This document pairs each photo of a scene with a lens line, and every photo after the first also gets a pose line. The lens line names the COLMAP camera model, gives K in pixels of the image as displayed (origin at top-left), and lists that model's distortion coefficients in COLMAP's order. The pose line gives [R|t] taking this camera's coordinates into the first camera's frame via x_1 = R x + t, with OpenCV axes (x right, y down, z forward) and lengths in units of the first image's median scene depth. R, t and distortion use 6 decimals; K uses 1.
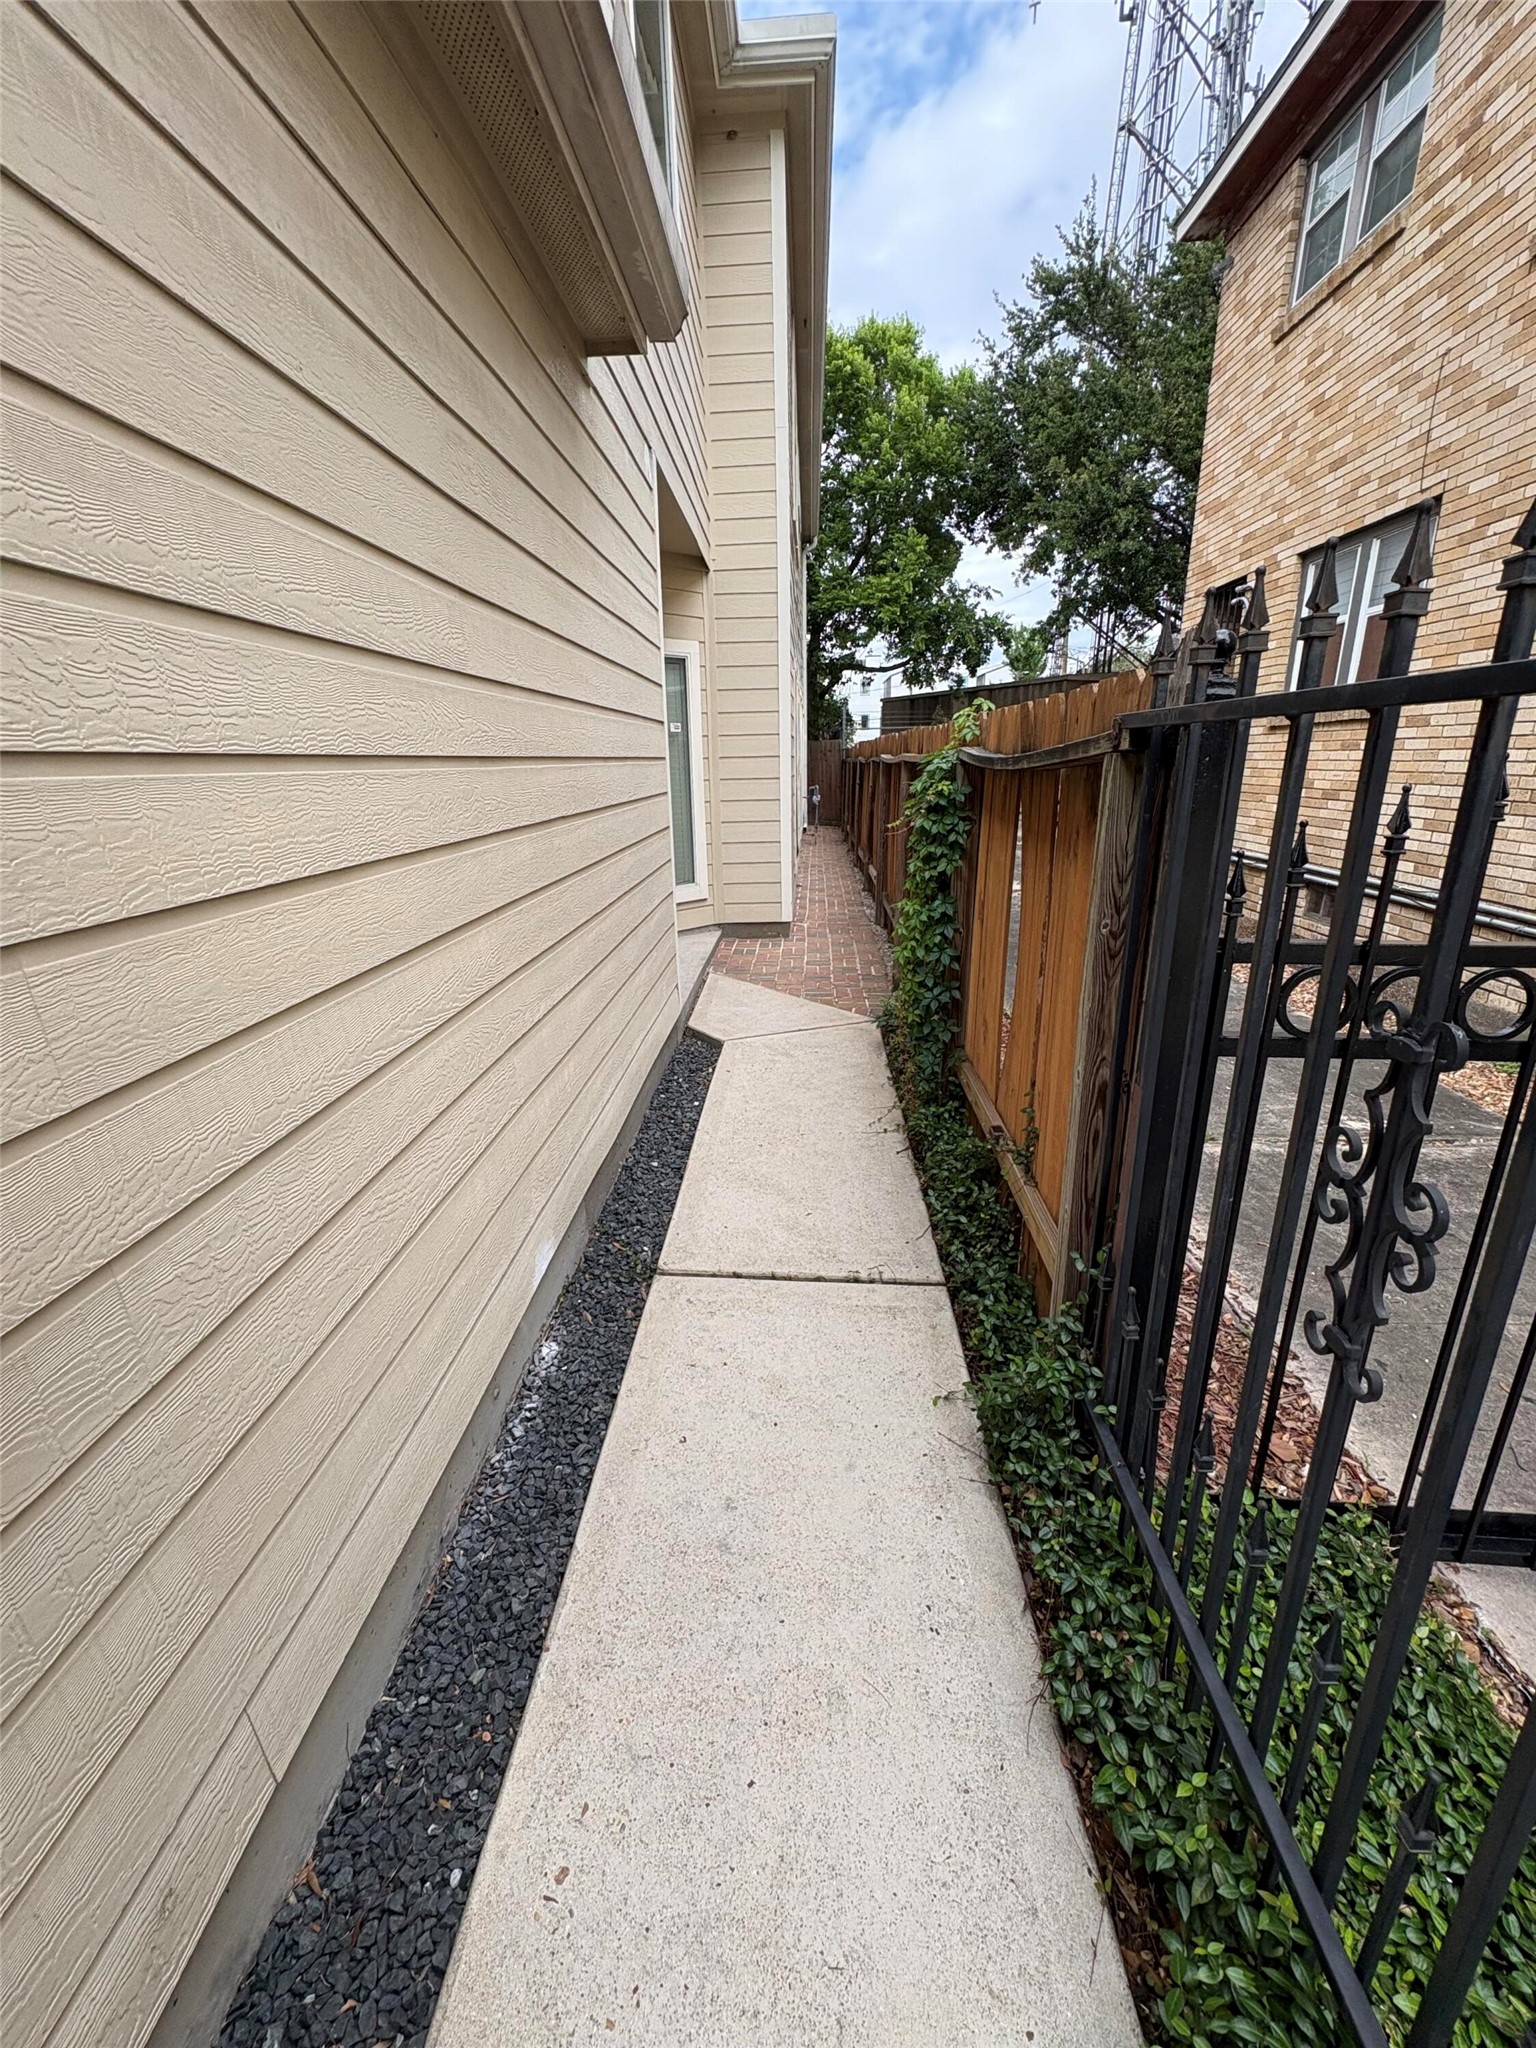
lens RADIAL K [[819.5, 0, 757.5], [0, 819.5, 1028.7], [0, 0, 1]] dist [0.001931, -0.000509]
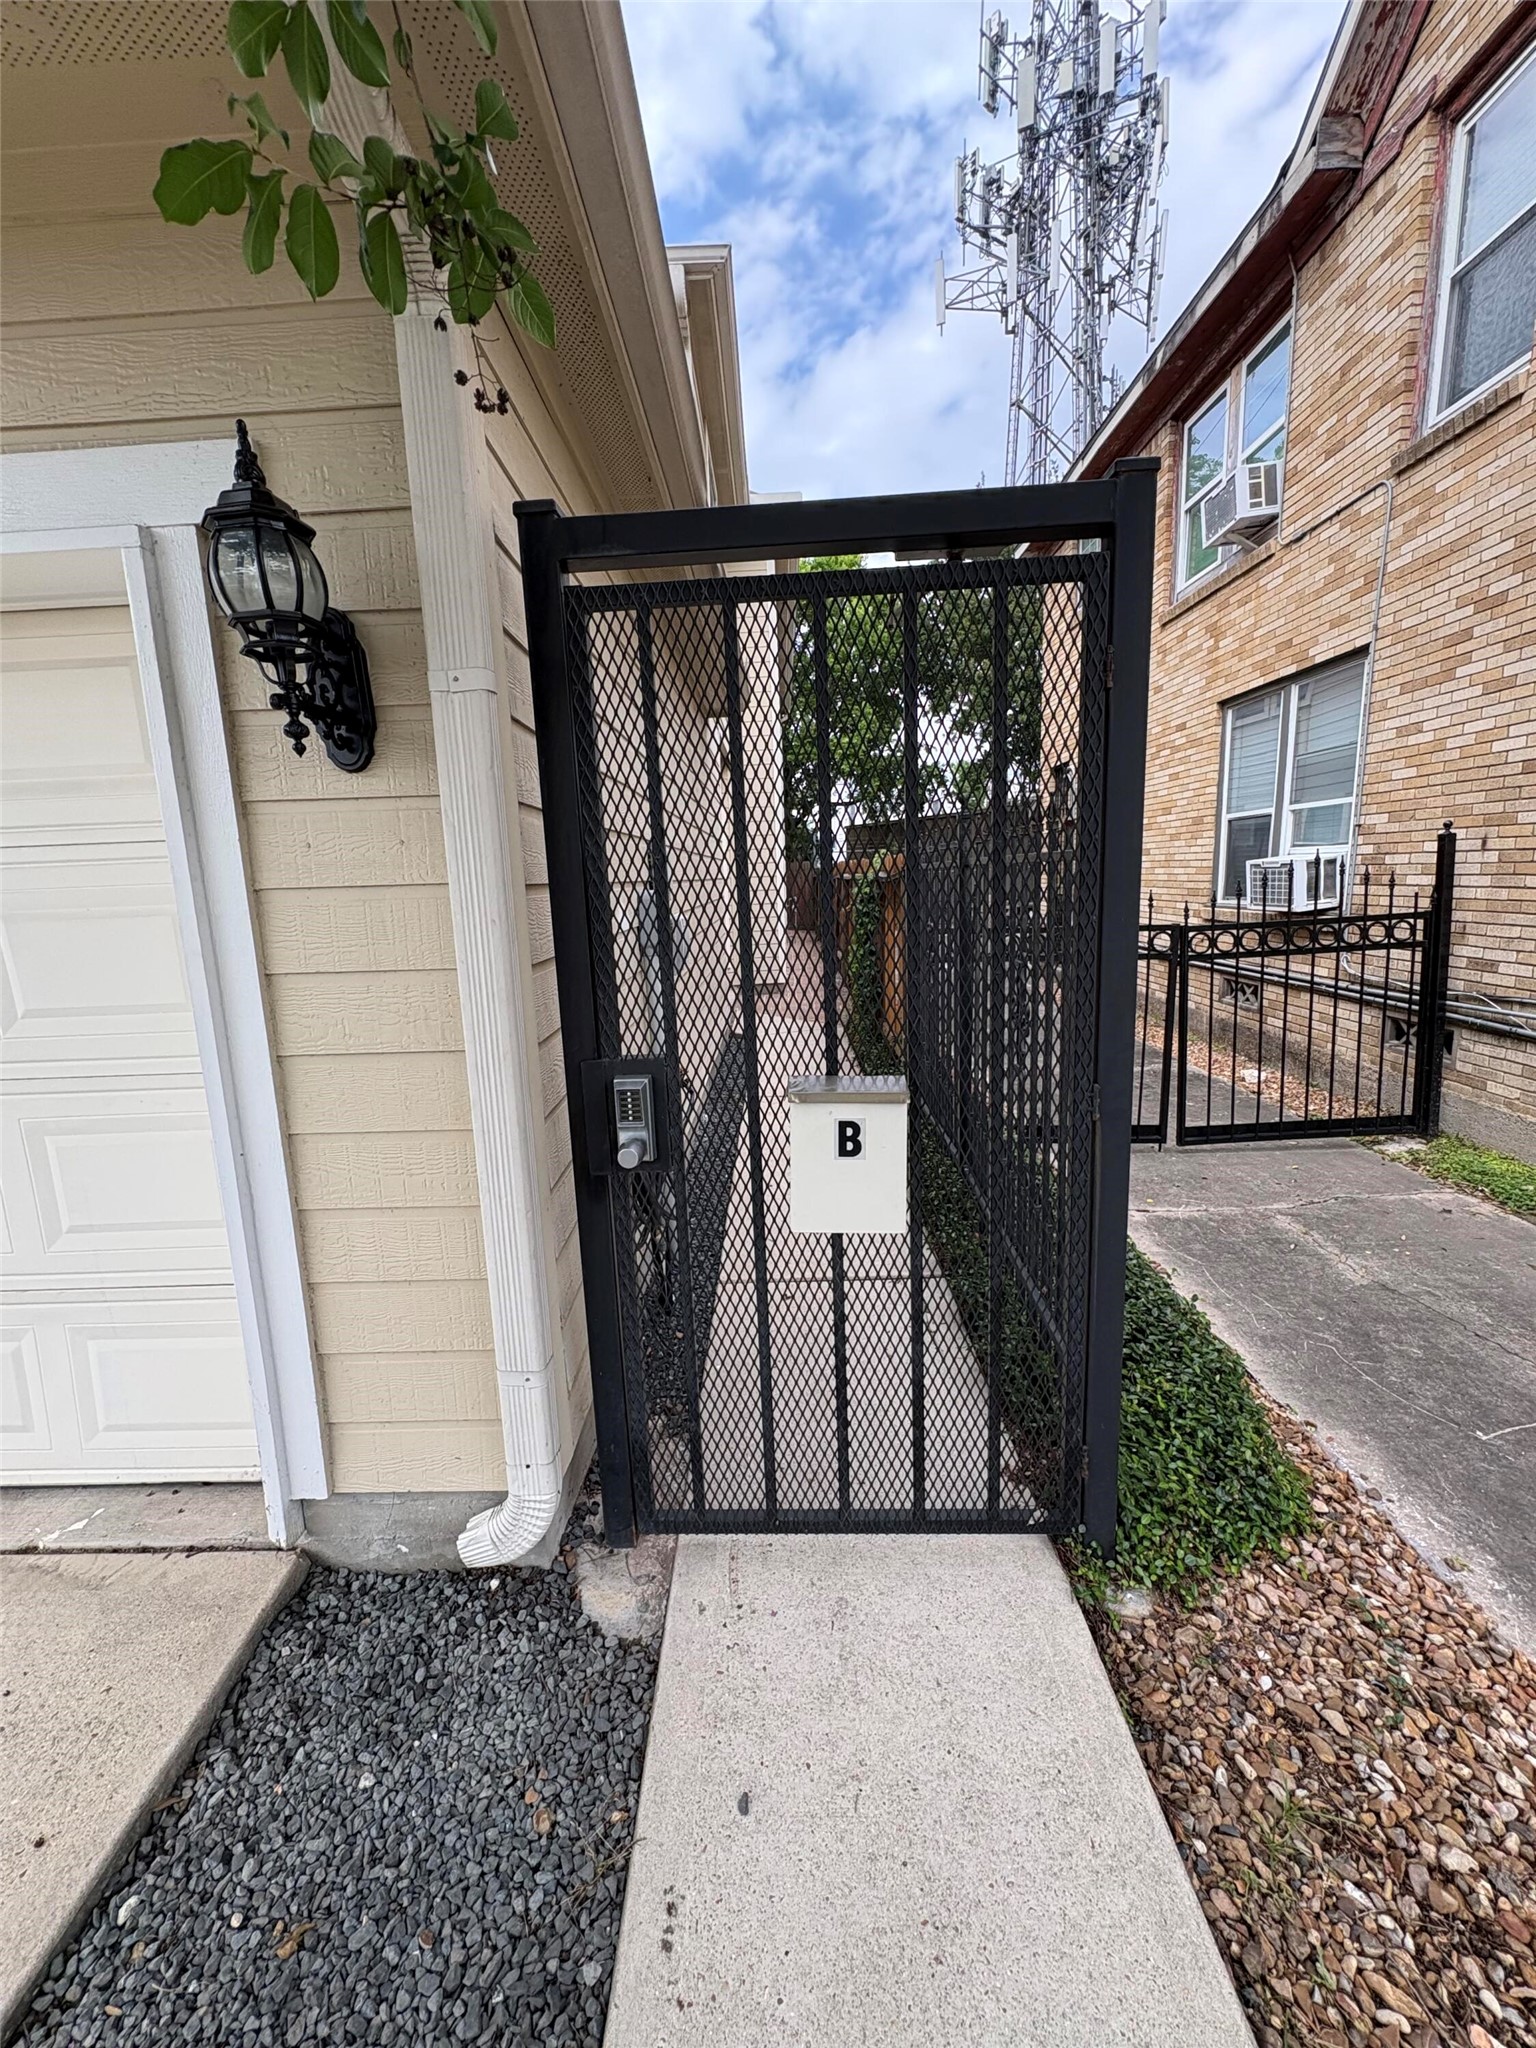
lens RADIAL K [[819.5, 0, 763.1], [0, 819.5, 1022.0], [0, 0, 1]] dist [0.001931, -0.000509]
pose [[0.998917, -0.016527, 0.043502, -0.032067], [0.022314, 0.990443, -0.136105, 0.054947], [-0.040837, 0.136928, 0.989739, -0.179062]]
